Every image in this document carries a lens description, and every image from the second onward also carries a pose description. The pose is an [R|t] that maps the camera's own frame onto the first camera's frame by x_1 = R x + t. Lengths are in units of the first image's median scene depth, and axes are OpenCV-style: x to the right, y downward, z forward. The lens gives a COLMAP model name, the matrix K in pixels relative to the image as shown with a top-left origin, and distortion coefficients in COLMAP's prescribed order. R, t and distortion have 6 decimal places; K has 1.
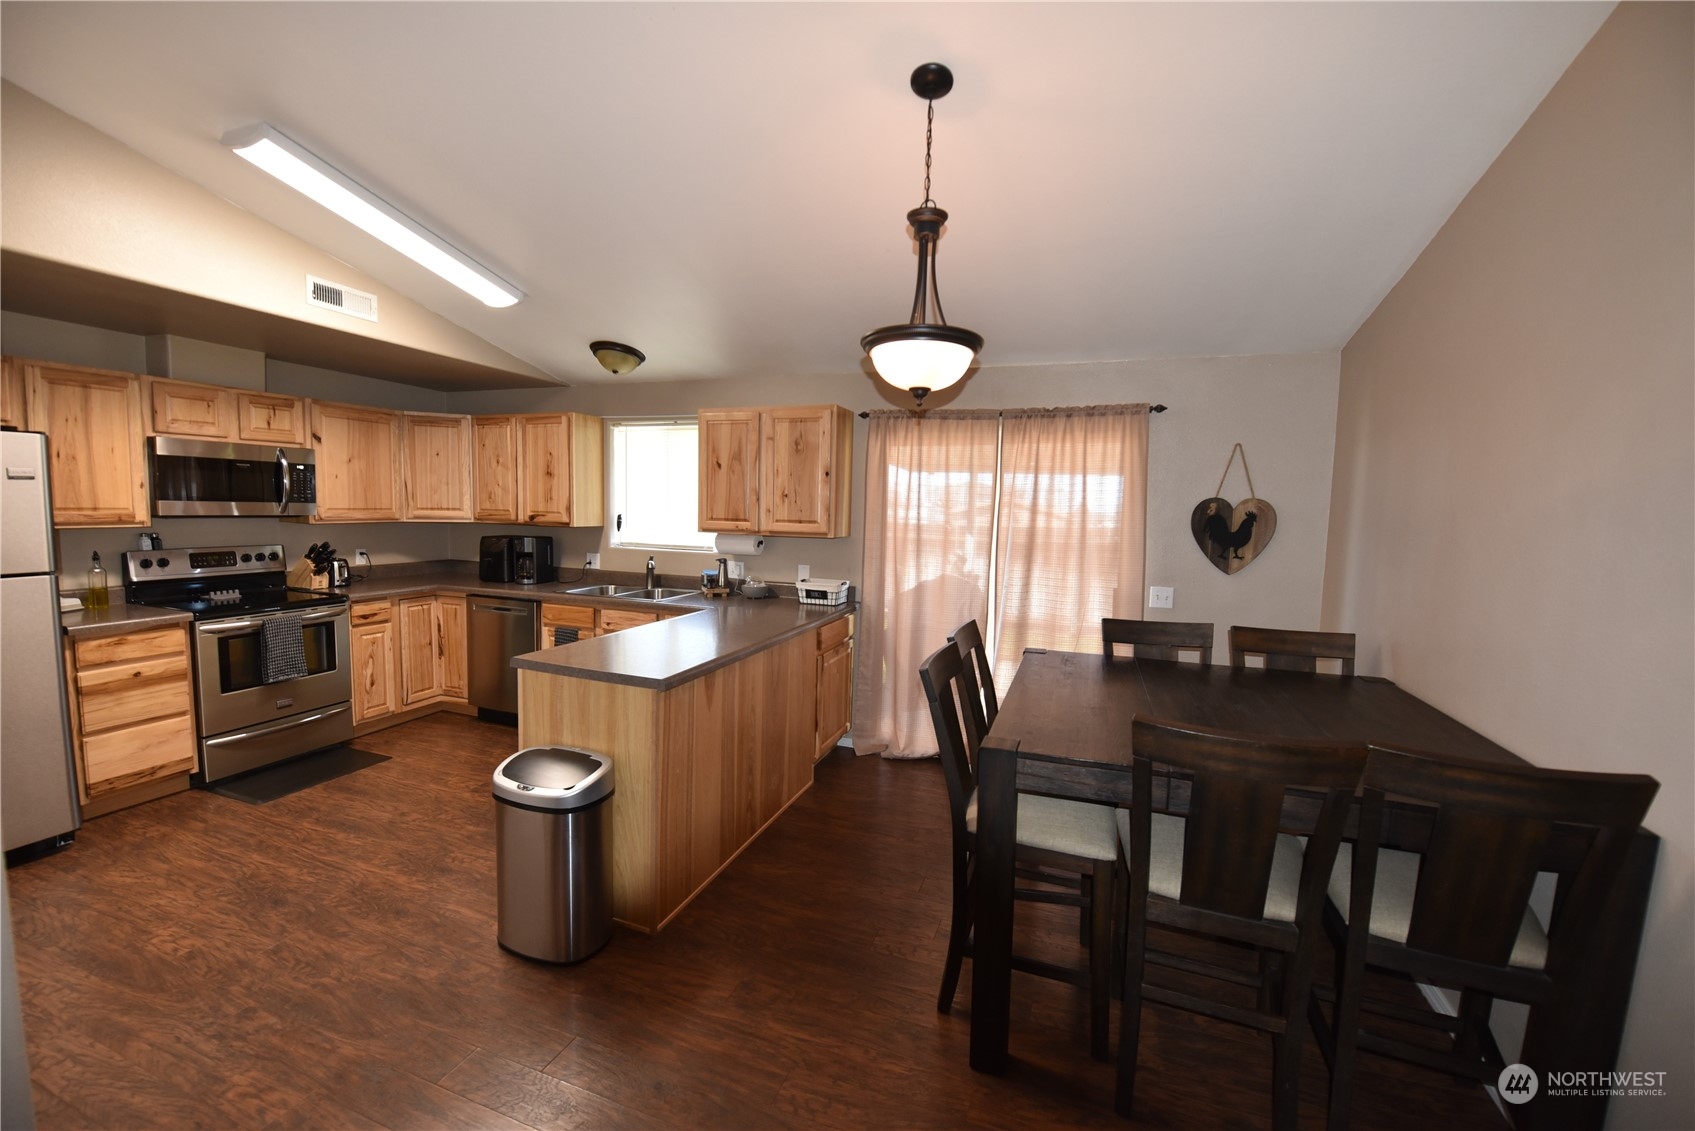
lens RADIAL K [[685.5, 0, 847.5], [0, 685.5, 565.5], [0, 0, 1]] dist [-0.010716, -0.000201]
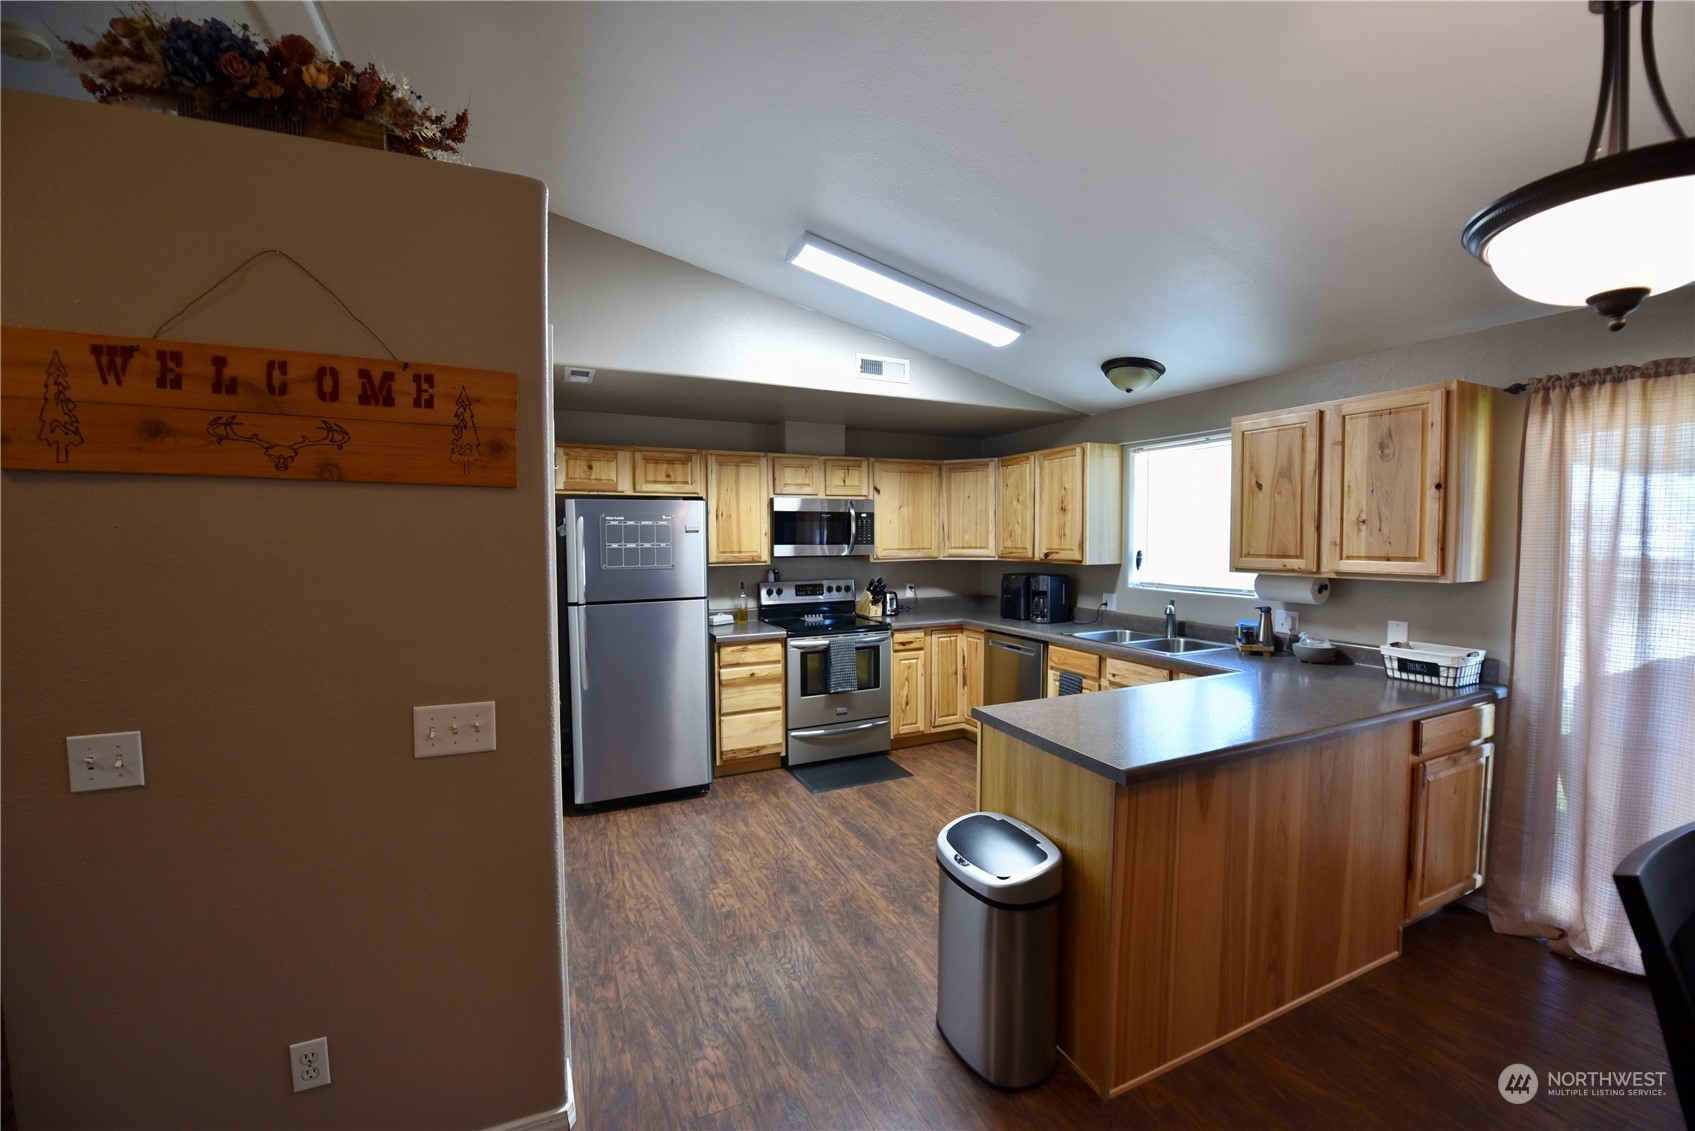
lens RADIAL K [[673.4, 0, 847.5], [0, 673.4, 565.5], [0, 0, 1]] dist [-0.019982, -0.000372]
pose [[0.701337, 0.002500, -0.712826, 0.026433], [-0.038736, 0.998650, -0.034609, -0.013199], [0.711777, 0.051884, 0.700487, 0.150935]]
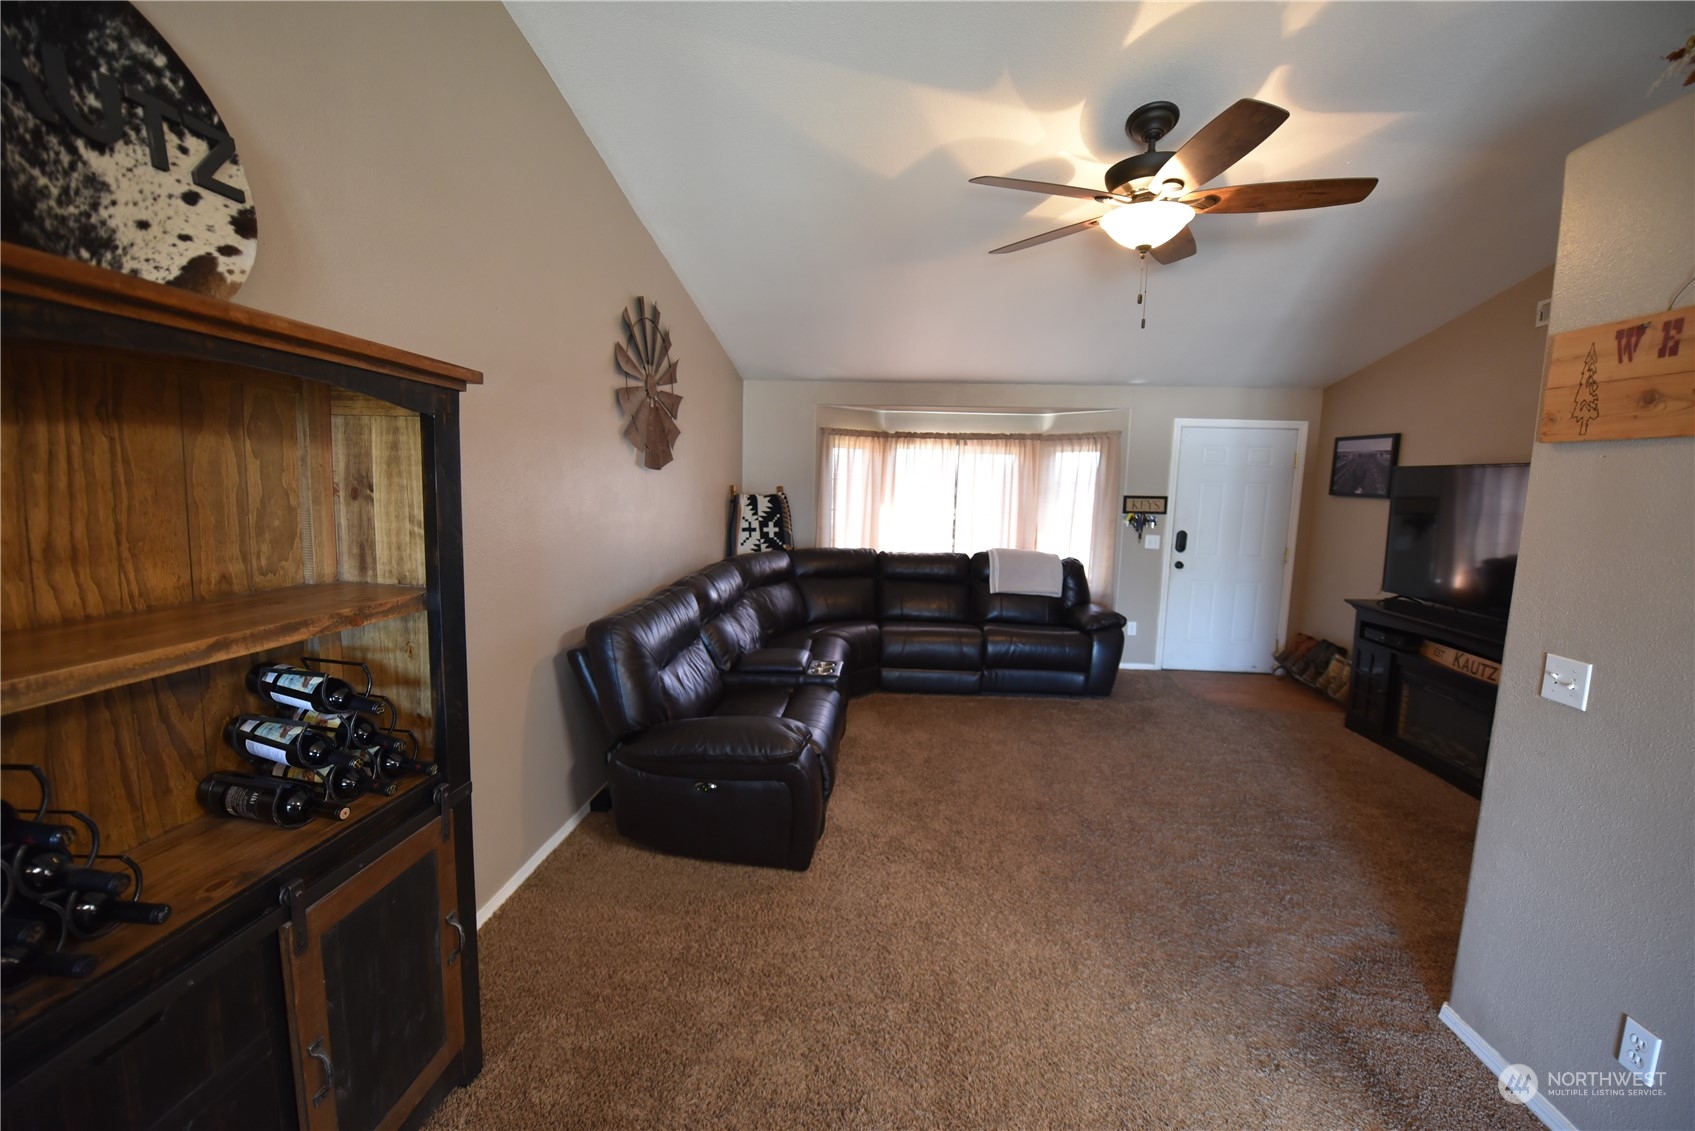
lens RADIAL K [[685.5, 0, 847.5], [0, 685.5, 565.5], [0, 0, 1]] dist [-0.010716, -0.000201]
pose [[-0.959355, -0.014374, -0.281834, 0.069913], [-0.071948, 0.978157, 0.195018, -0.029973], [0.272875, 0.207369, -0.939435, 0.377599]]
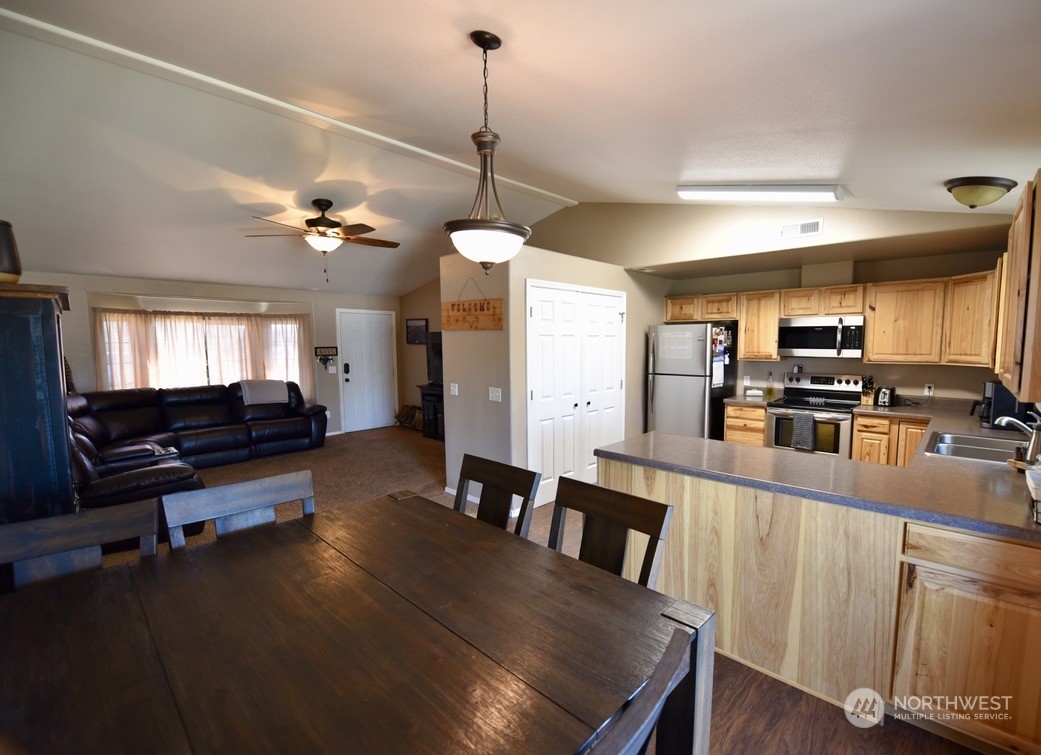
lens RADIAL K [[463.5, 0, 555.5], [0, 463.5, 387.2], [0, 0, 1]] dist [-0.007353, -0.000007]
pose [[-0.379150, 0.066512, -0.922942, 0.495224], [-0.087086, 0.990422, 0.107150, -0.061033], [0.921228, 0.121002, -0.369726, 0.781222]]
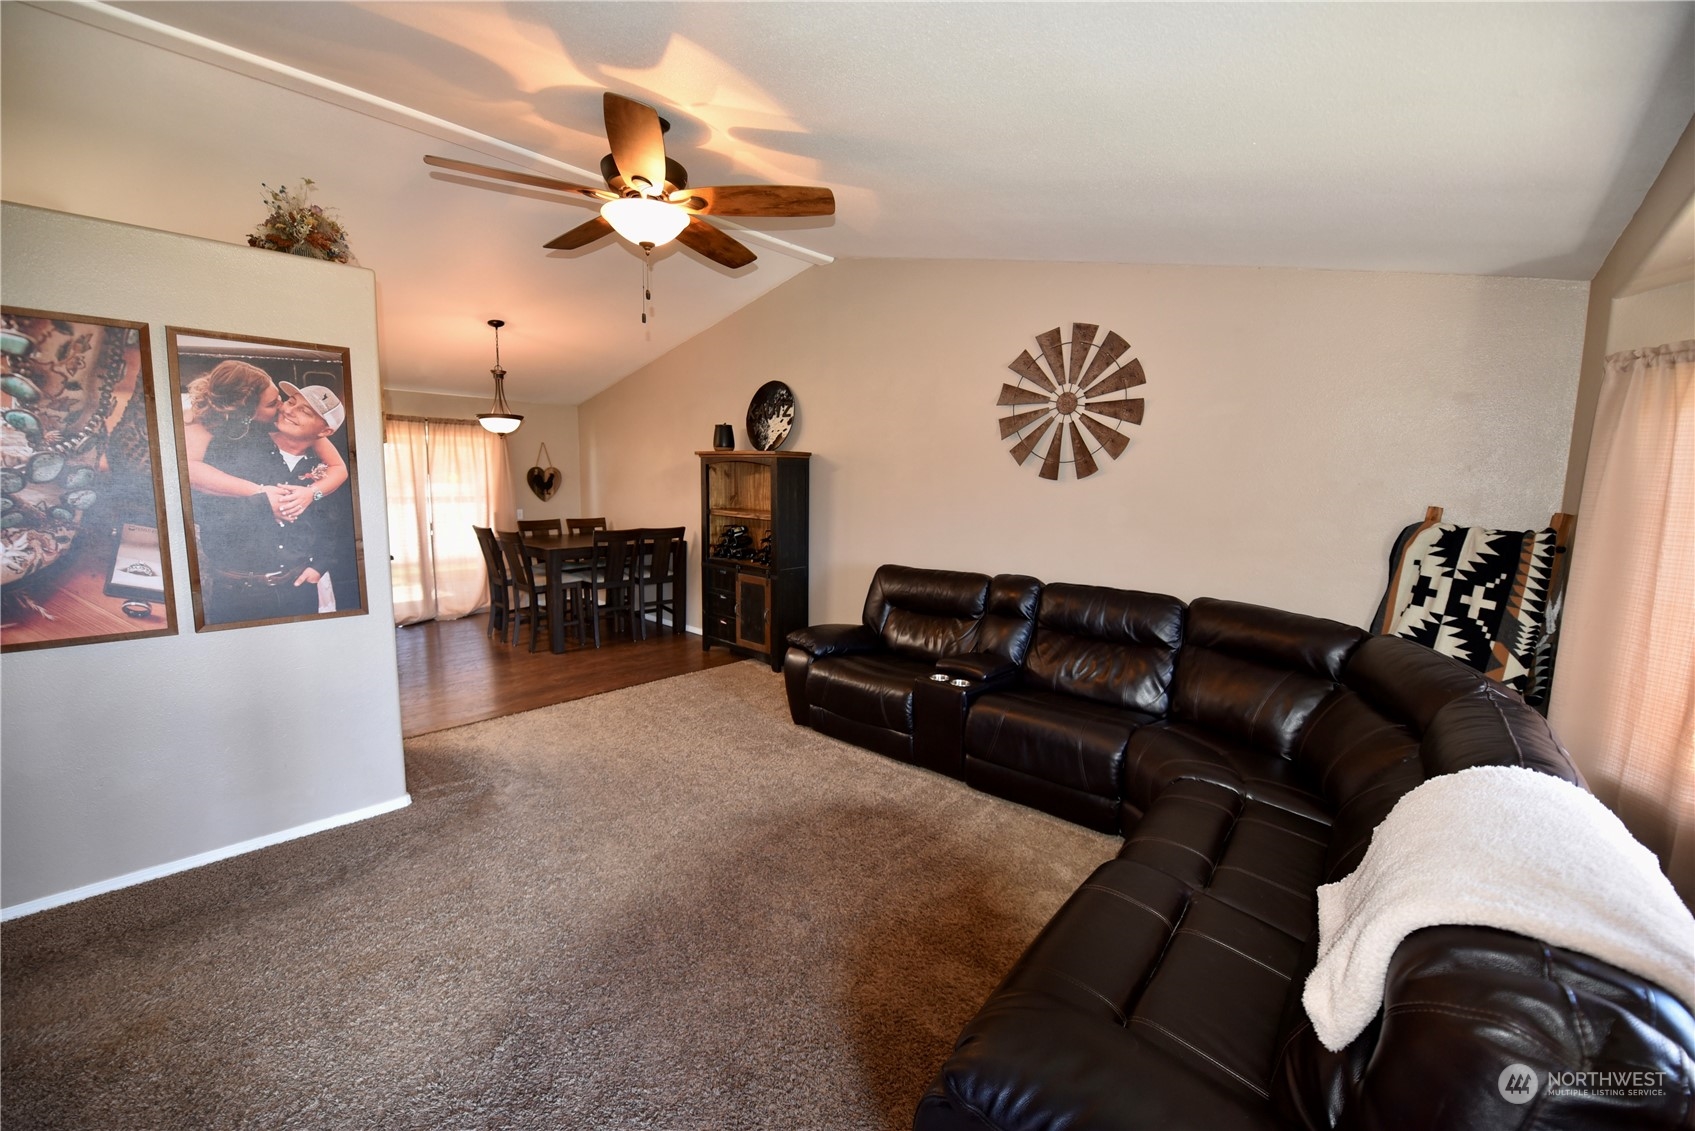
lens RADIAL K [[673.4, 0, 847.5], [0, 673.4, 565.5], [0, 0, 1]] dist [-0.019982, -0.000372]
pose [[0.384066, -0.141109, 0.912459, -0.986117], [0.074645, 0.989763, 0.121645, 0.025144], [-0.920283, 0.021391, 0.390667, -0.691187]]
